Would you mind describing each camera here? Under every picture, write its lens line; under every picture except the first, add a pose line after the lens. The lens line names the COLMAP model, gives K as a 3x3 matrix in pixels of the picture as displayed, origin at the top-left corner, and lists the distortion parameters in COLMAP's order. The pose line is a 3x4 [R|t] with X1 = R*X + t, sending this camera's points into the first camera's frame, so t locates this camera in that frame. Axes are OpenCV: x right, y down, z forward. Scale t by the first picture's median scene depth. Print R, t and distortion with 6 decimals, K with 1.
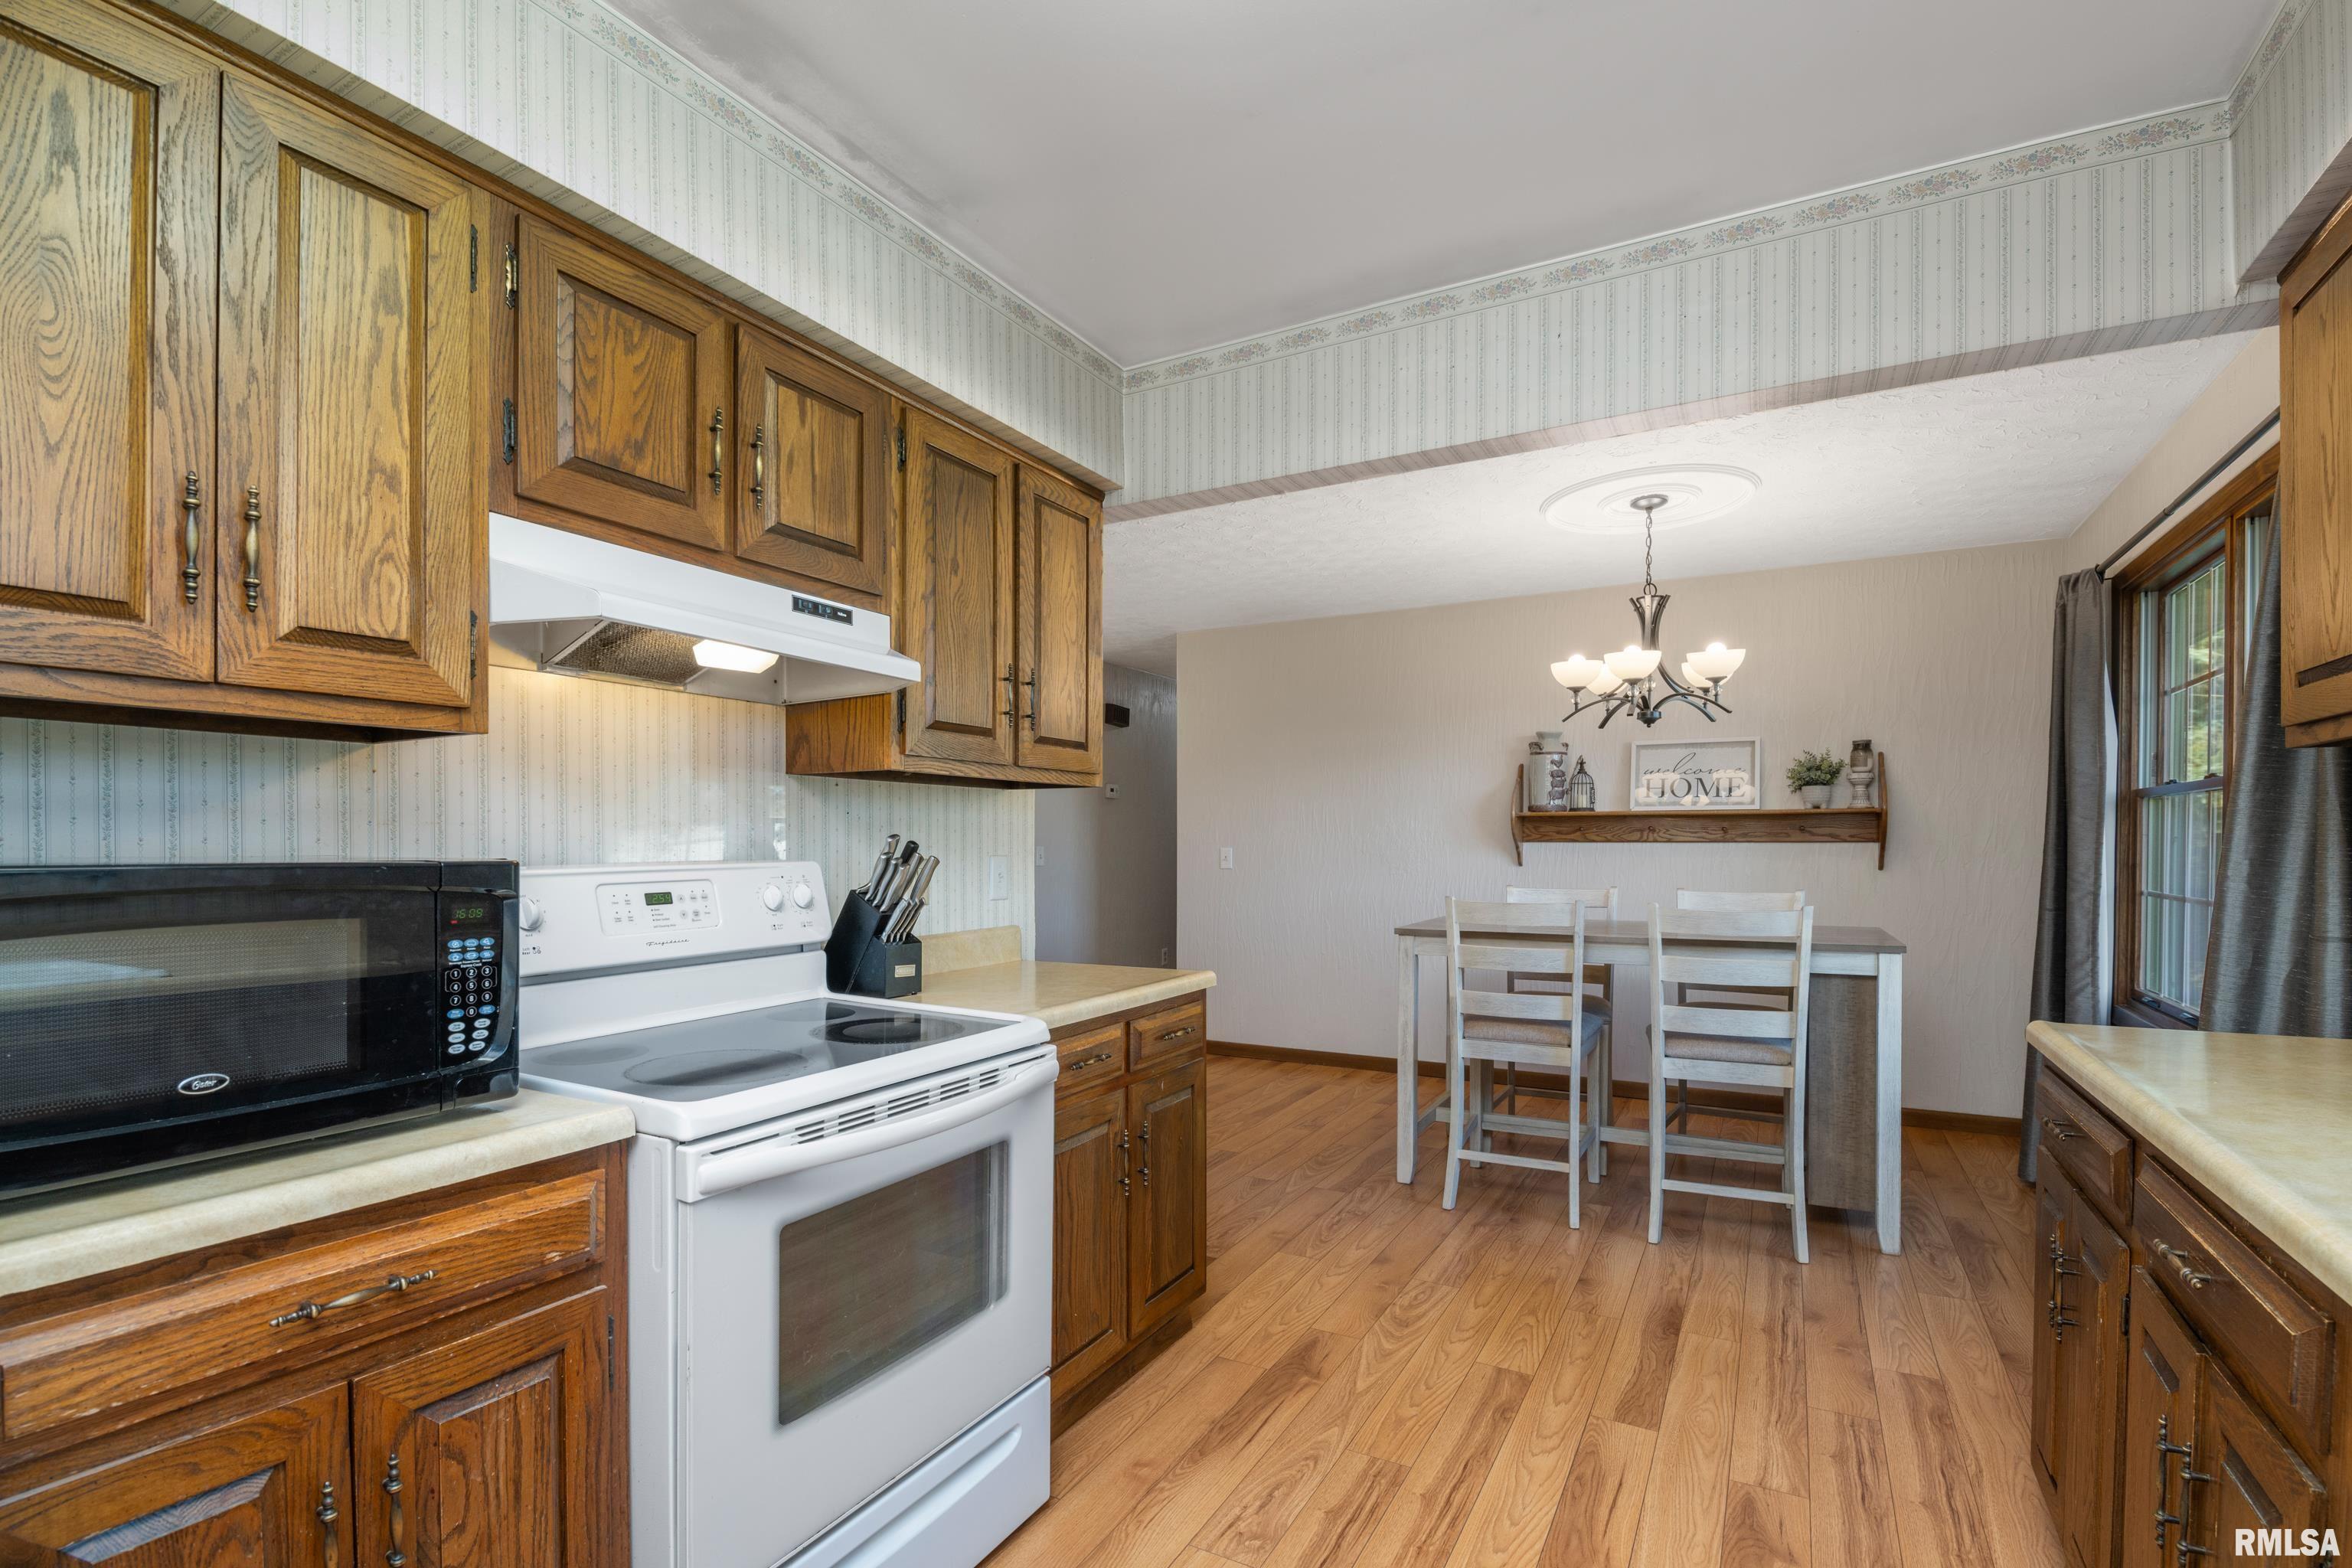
lens RADIAL K [[1070.8, 0, 1157.1], [0, 1070.8, 849.6], [0, 0, 1]] dist [-0.002510, -0.001465]
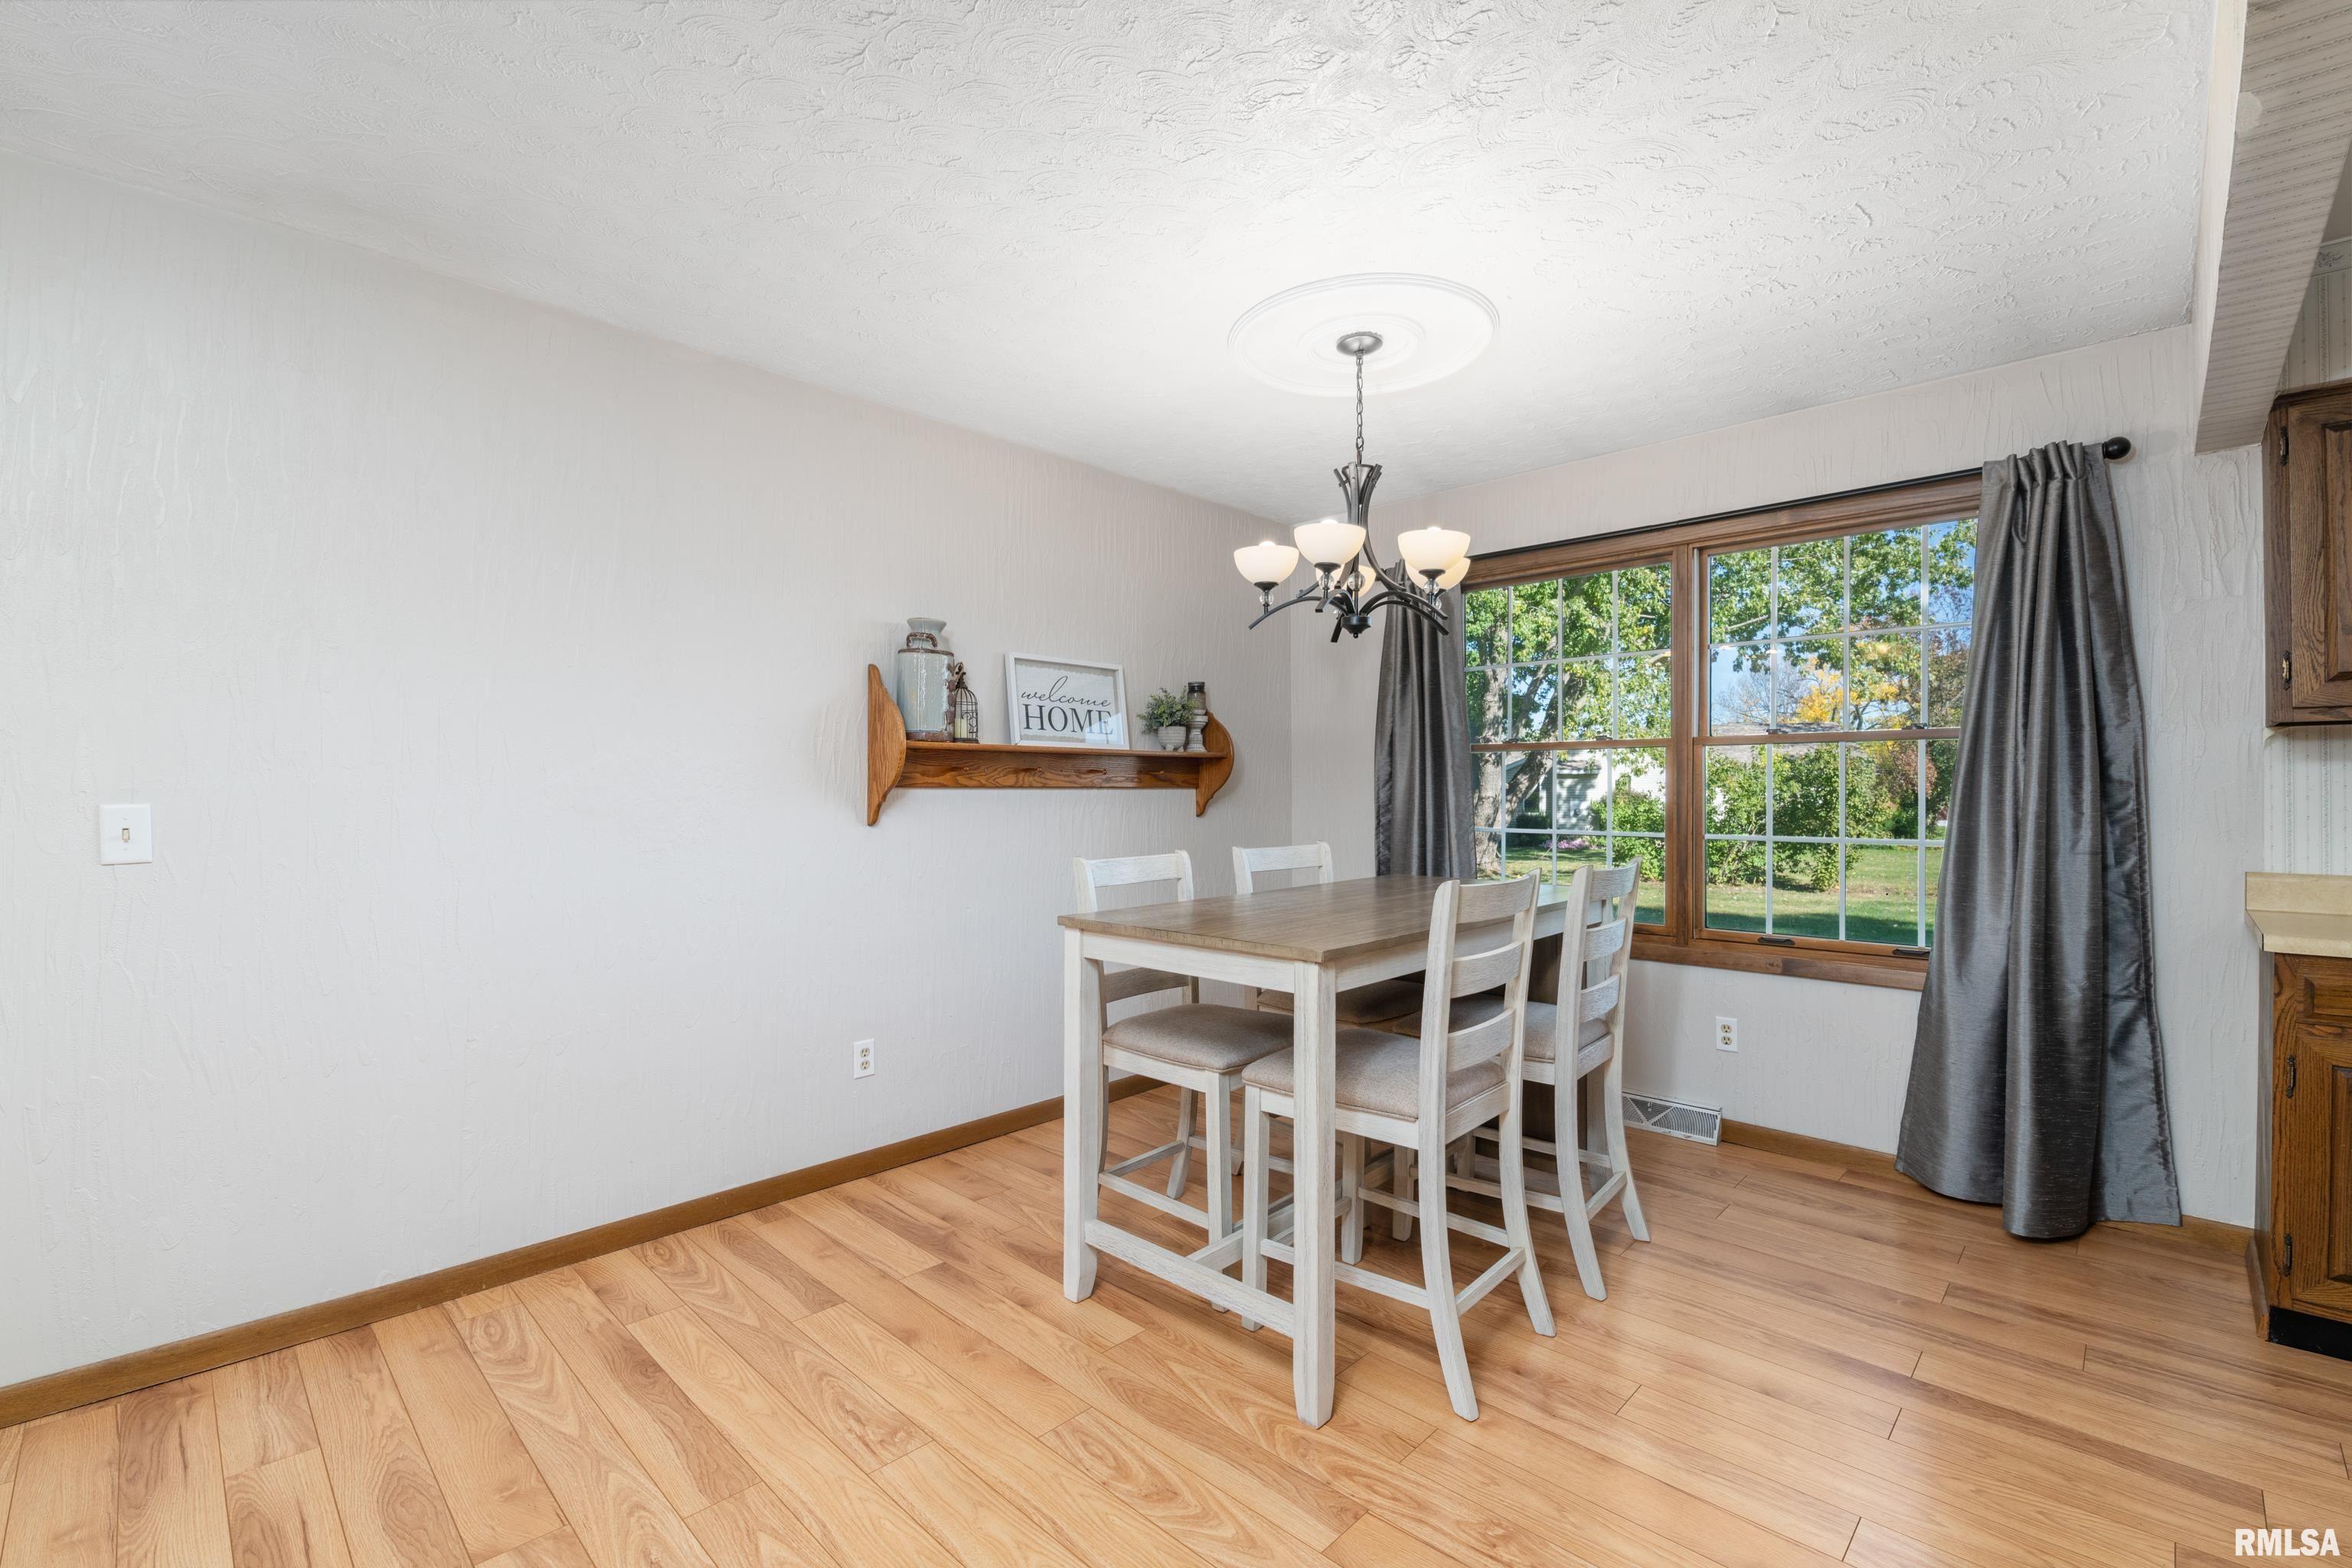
lens RADIAL K [[1017.3, 0, 1167.8], [0, 1017.3, 803.2], [0, 0, 1]] dist [-0.011707, -0.000334]
pose [[0.256083, -0.004772, 0.966643, -0.214799], [0.013722, 0.999905, 0.001301, 0.003895], [-0.966557, 0.012931, 0.256125, 0.752495]]
